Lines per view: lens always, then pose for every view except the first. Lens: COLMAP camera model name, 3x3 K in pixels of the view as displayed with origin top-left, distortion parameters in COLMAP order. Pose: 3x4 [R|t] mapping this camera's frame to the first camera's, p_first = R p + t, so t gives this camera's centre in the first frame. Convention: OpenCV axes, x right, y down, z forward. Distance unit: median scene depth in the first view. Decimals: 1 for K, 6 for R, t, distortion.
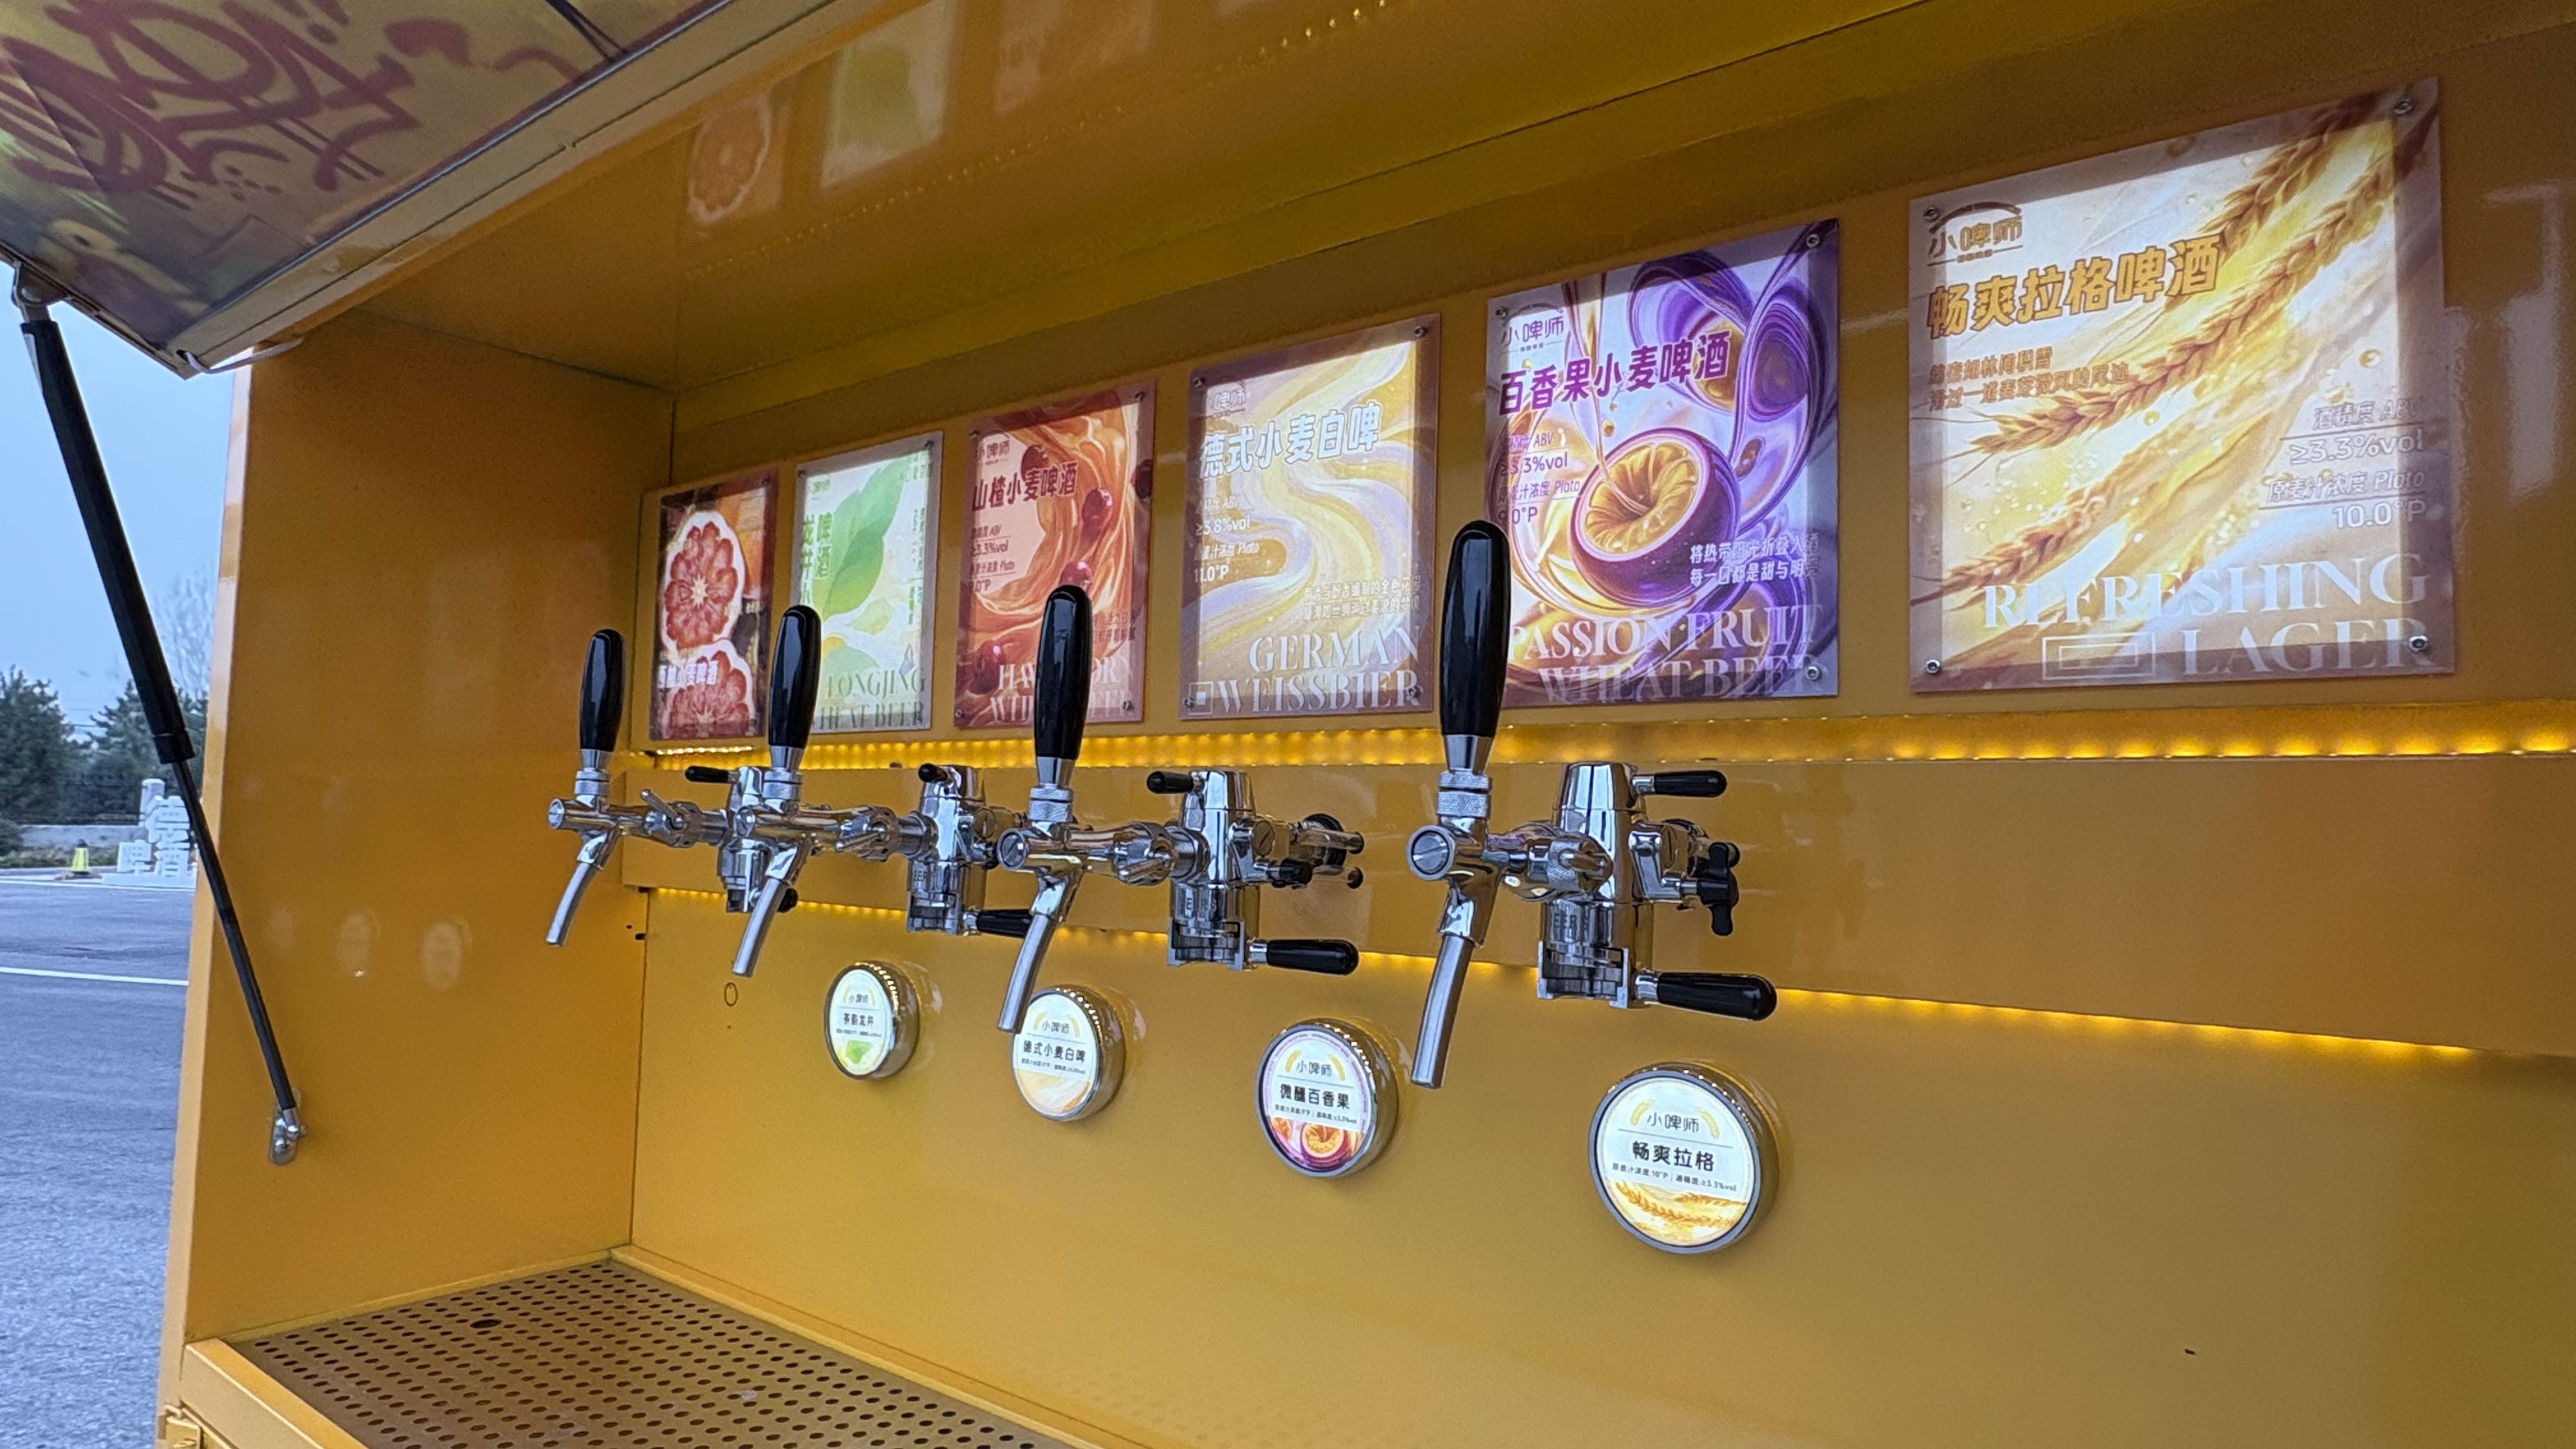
lens RADIAL K [[1412.9, 0, 1275.3], [0, 1412.9, 734.1], [0, 0, 1]] dist [-0.001929, 0.003597]
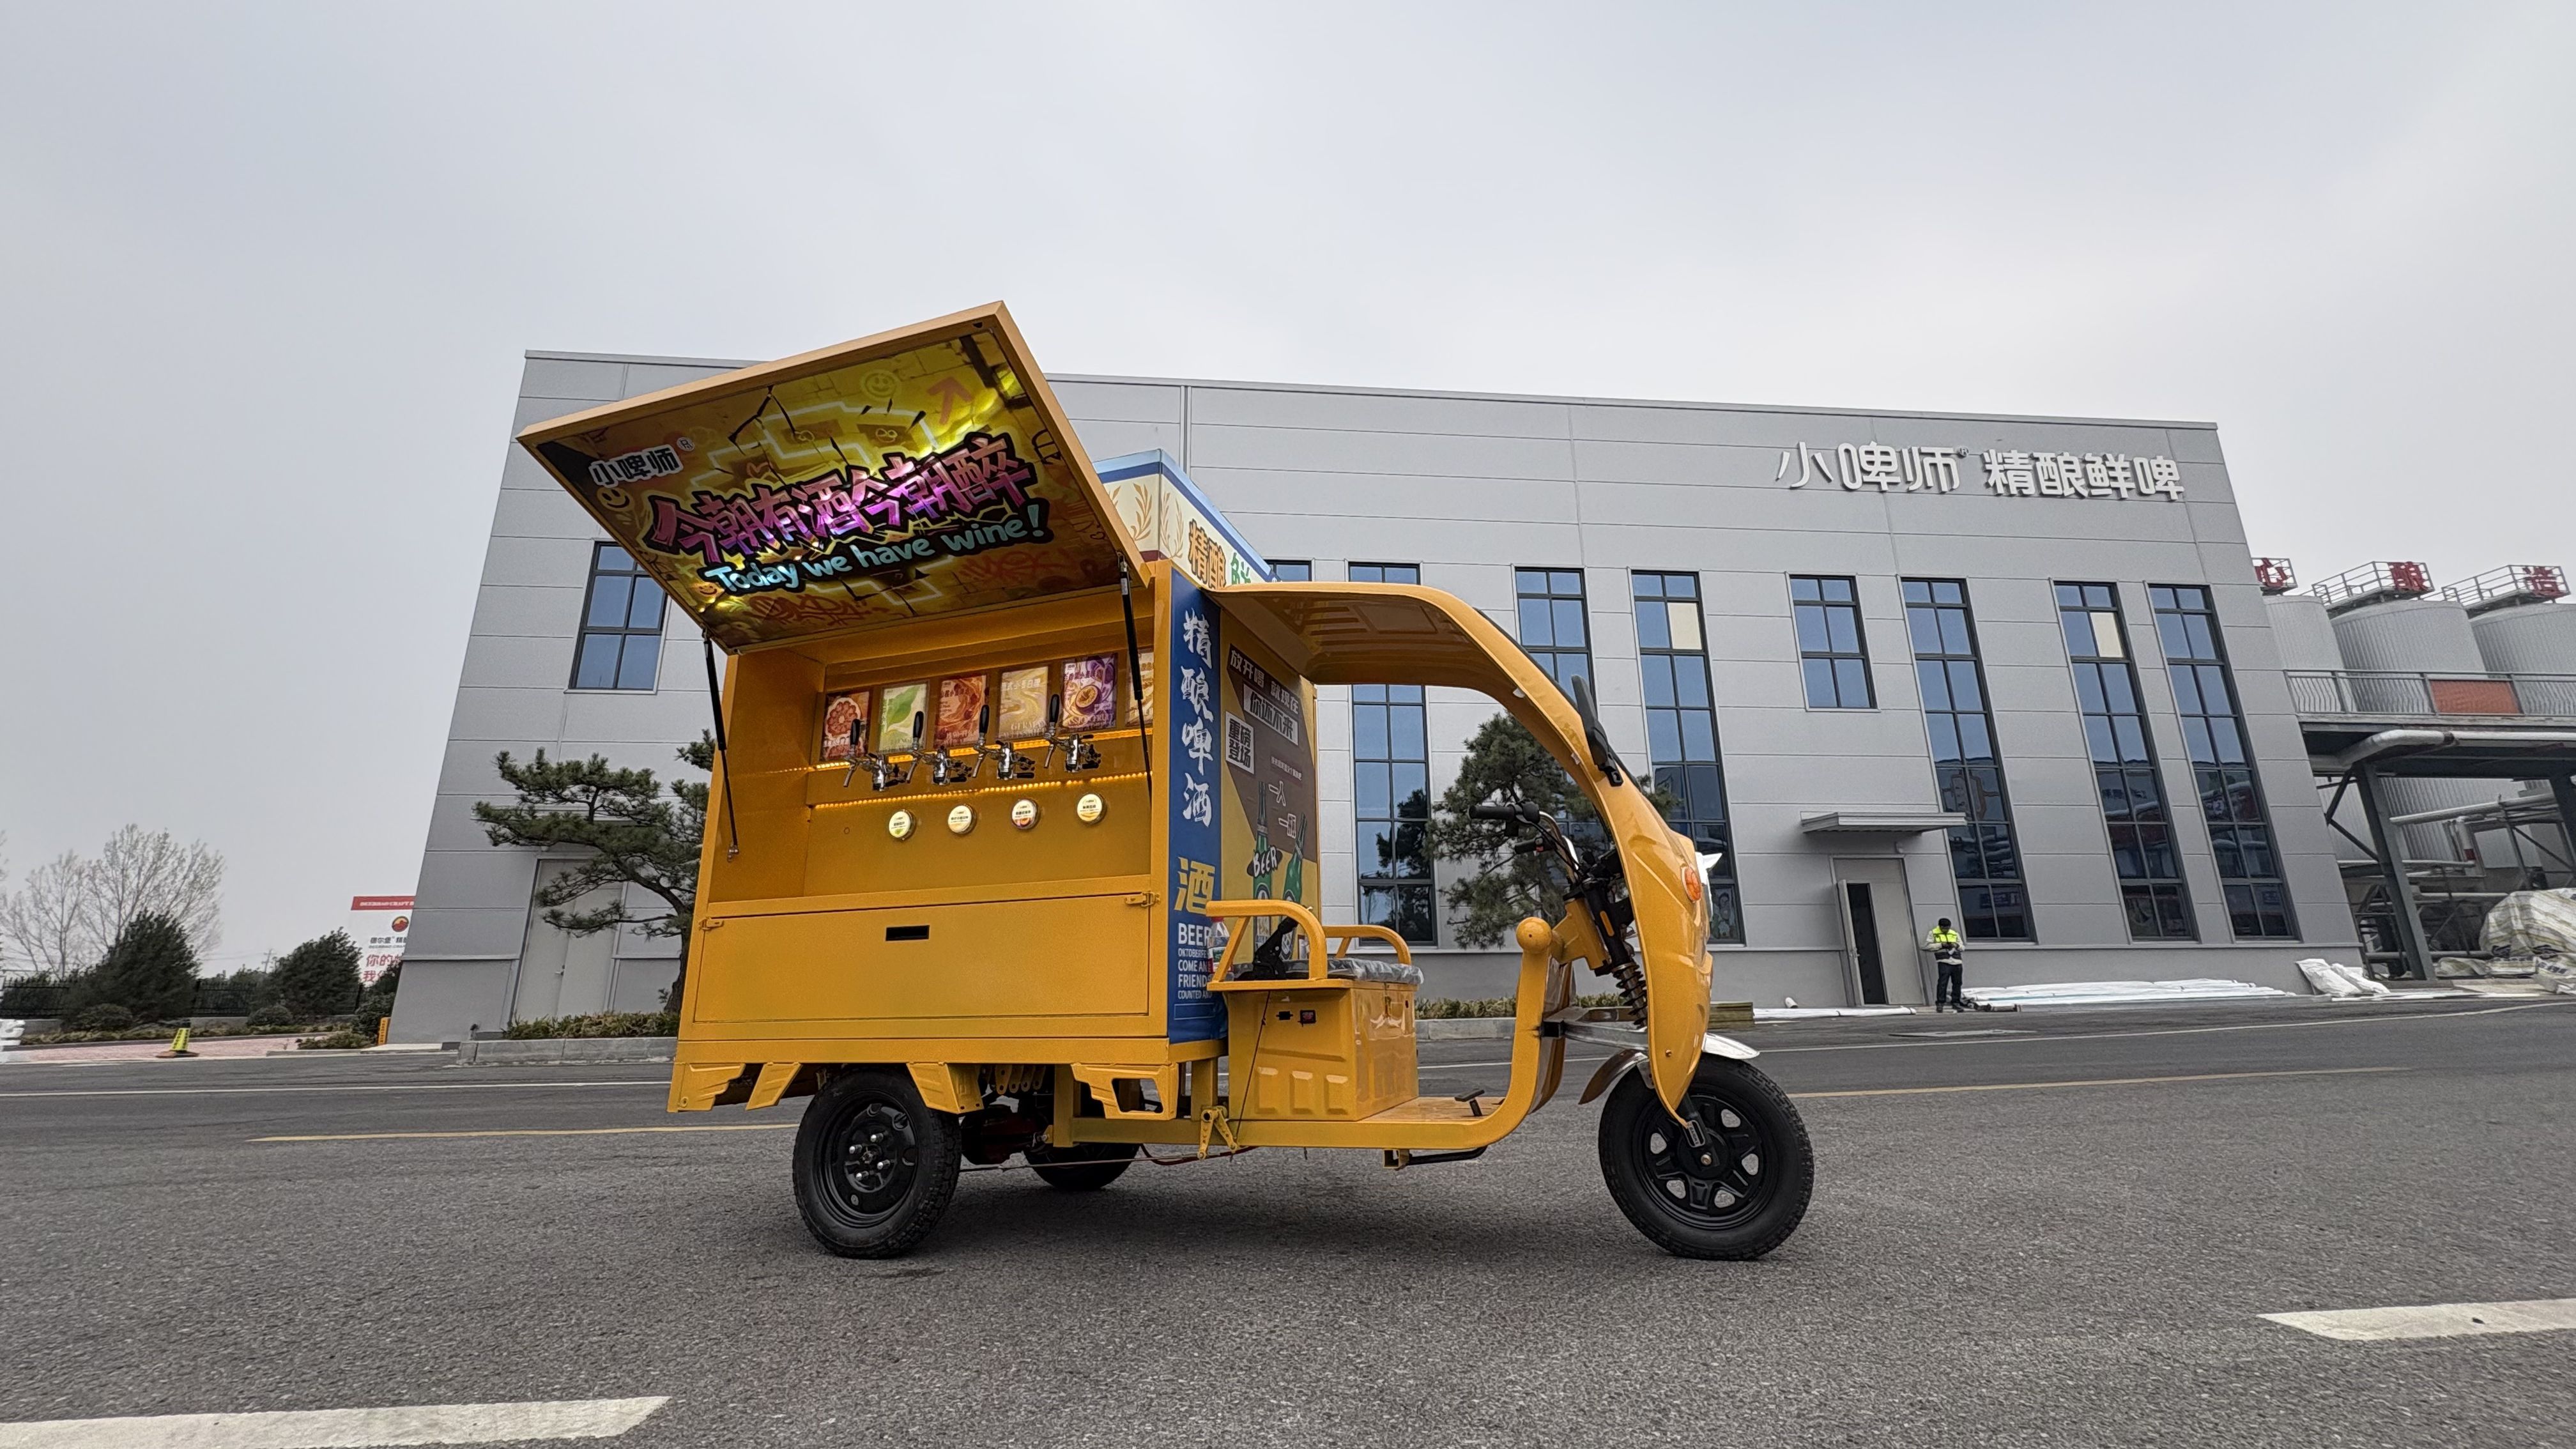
lens RADIAL K [[1024.2, 0, 1289.7], [0, 1024.2, 725.1], [0, 0, 1]] dist [0.001142, -0.000131]
pose [[0.947004, 0.041650, 0.318510, -0.232340], [0.021319, 0.981223, -0.191696, 0.629824], [-0.320513, 0.188327, 0.928334, -2.564859]]
